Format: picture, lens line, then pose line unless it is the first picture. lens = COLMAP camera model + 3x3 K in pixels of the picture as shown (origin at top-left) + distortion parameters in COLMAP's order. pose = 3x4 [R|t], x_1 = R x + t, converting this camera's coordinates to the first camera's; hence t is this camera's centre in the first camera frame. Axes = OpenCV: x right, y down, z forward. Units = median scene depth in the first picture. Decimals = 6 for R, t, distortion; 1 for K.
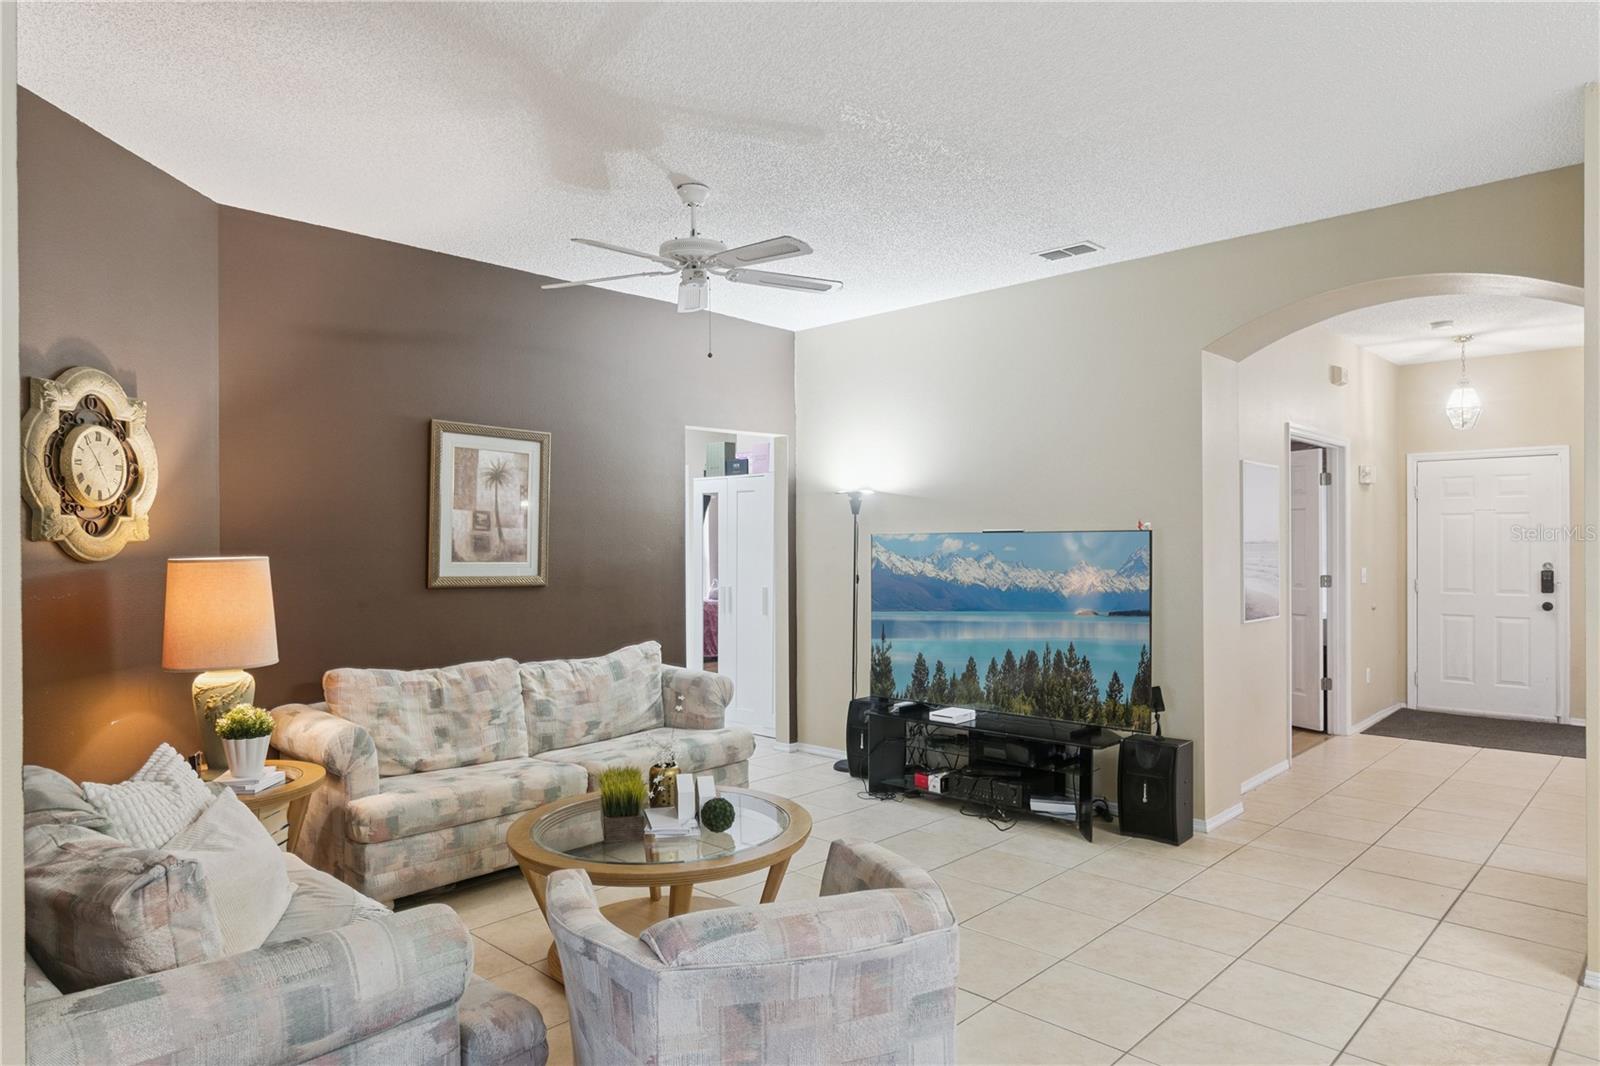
lens RADIAL K [[968.0, 0, 800.0], [0, 968.0, 533.0], [0, 0, 1]] dist [-0.019235, -0.000382]
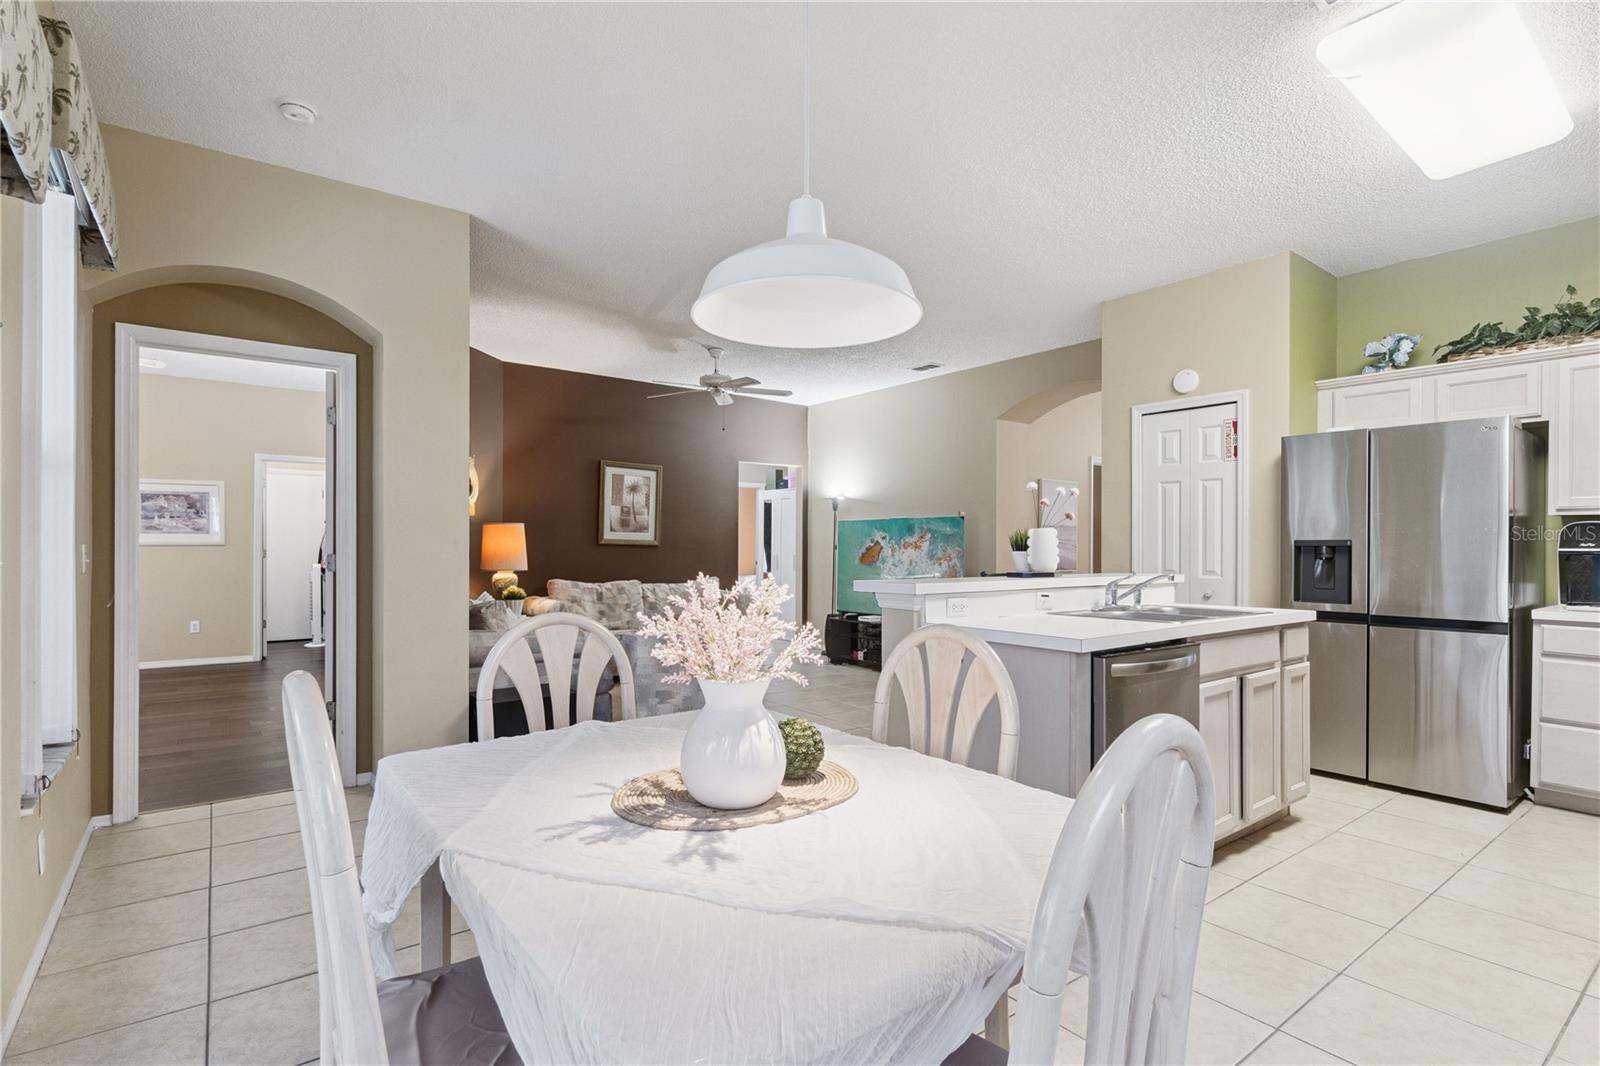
lens RADIAL K [[770.9, 0, 800.0], [0, 770.9, 533.0], [0, 0, 1]] dist [-0.001936, -0.000012]
pose [[0.987520, 0.007434, -0.157316, 0.276233], [-0.008539, 0.999943, -0.006354, 0.039585], [0.157260, 0.007618, 0.987528, -0.508207]]
